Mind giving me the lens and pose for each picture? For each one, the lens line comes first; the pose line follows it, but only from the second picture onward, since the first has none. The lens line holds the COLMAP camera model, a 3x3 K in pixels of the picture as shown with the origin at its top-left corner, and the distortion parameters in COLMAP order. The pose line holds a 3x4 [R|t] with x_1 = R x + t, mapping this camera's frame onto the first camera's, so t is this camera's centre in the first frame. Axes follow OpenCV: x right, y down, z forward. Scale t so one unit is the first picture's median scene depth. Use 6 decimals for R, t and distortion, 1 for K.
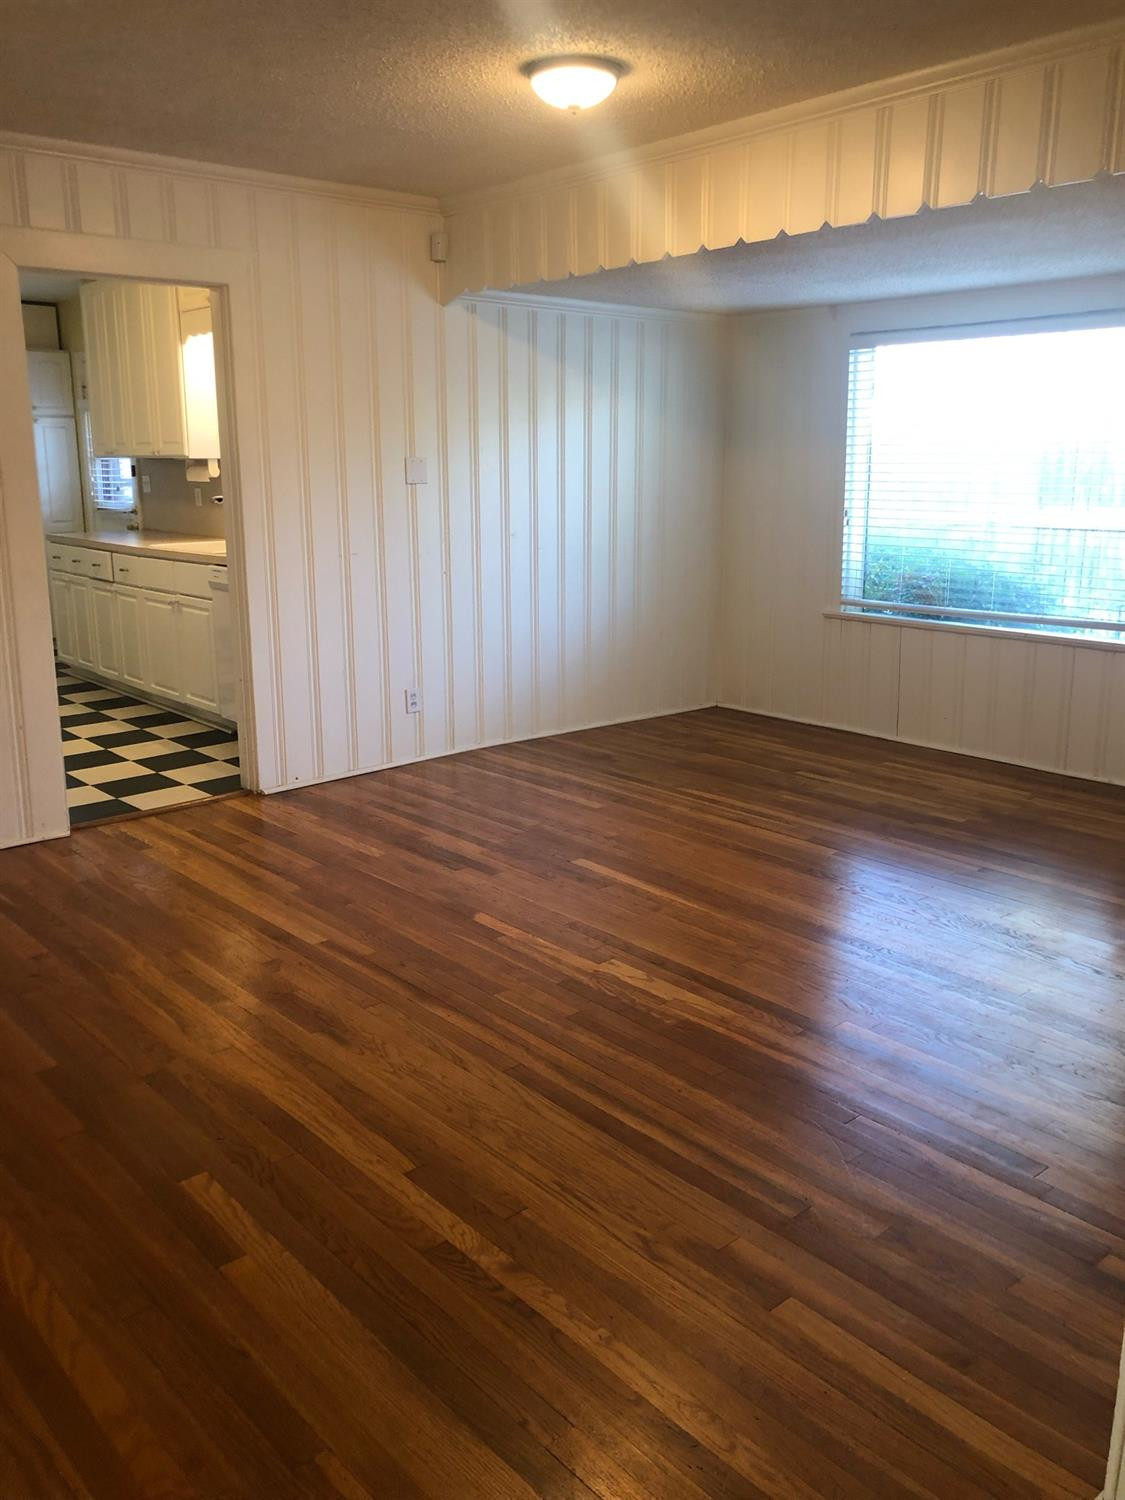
lens RADIAL K [[1243.8, 0, 573.3], [0, 1243.8, 723.5], [0, 0, 1]] dist [0.071714, -0.168545]
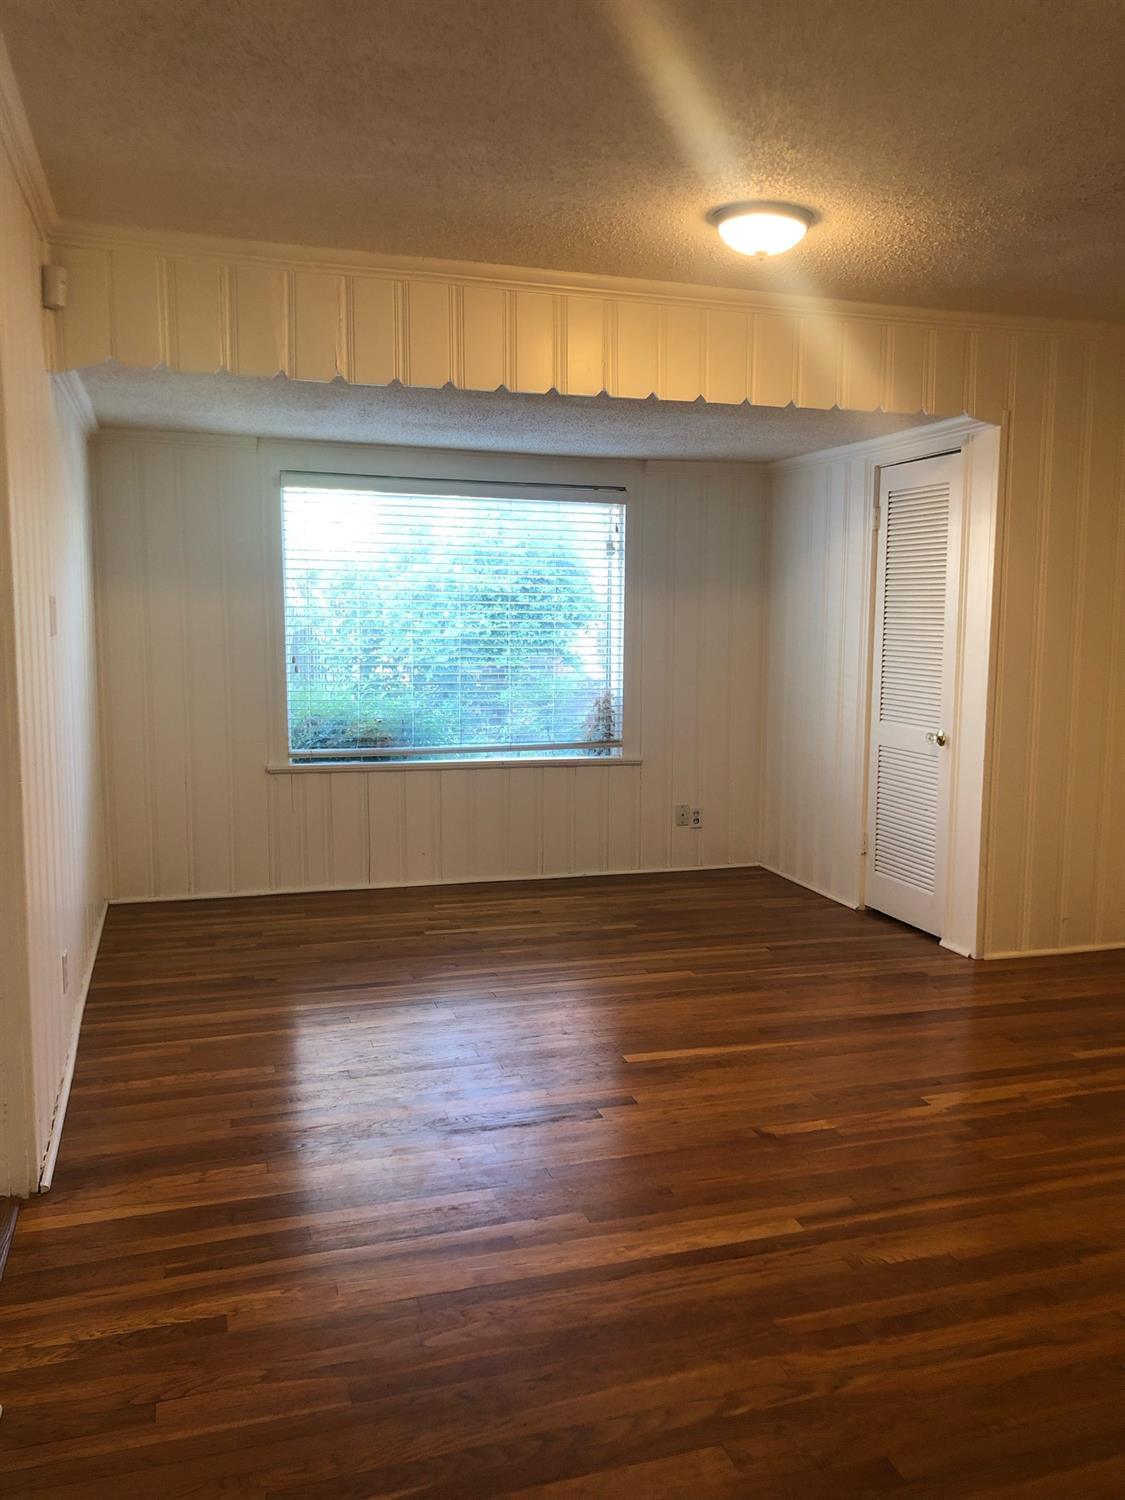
lens RADIAL K [[1228.4, 0, 581.6], [0, 1228.4, 742.0], [0, 0, 1]] dist [0.054866, -0.070283]
pose [[0.392132, -0.097861, 0.914689, -0.753049], [0.177132, 0.983751, 0.029312, -0.134684], [-0.902694, 0.150526, 0.403094, 0.621024]]
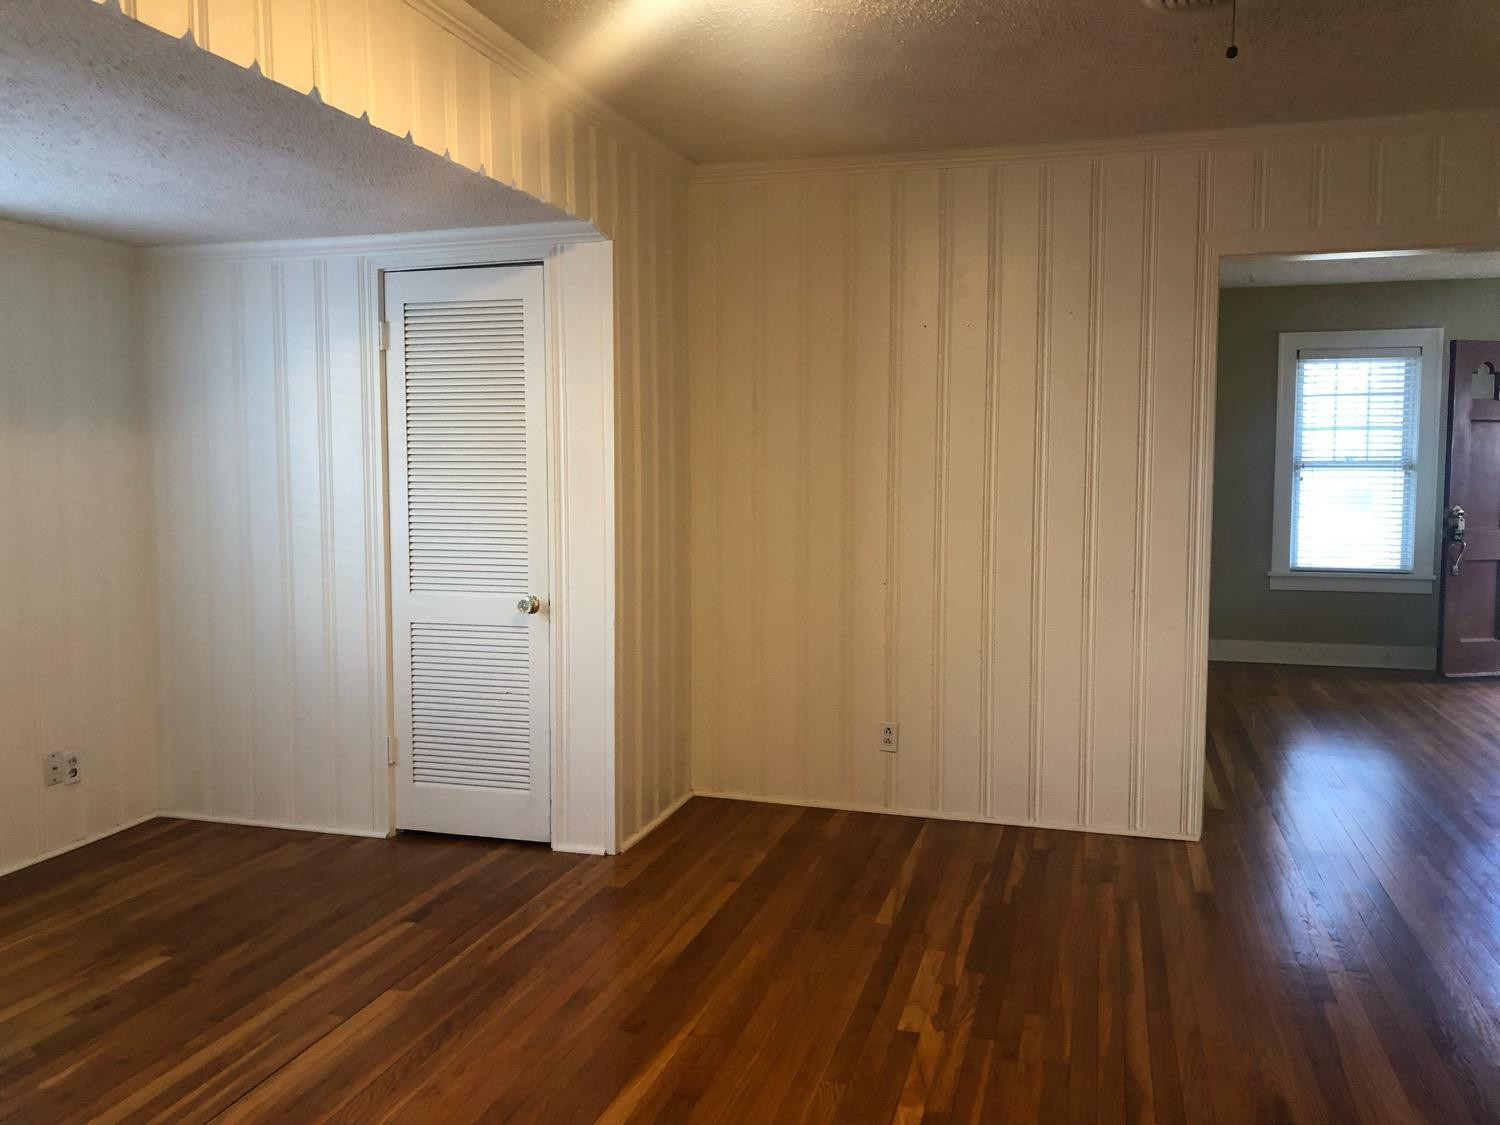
lens RADIAL K [[1228.4, 0, 740.7], [0, 1228.4, 550.1], [0, 0, 1]] dist [0.054866, -0.070283]
pose [[-0.534153, -0.061870, 0.843121, -0.465186], [0.172084, 0.968480, 0.180092, -0.229255], [-0.827688, 0.241284, -0.506670, 1.114521]]
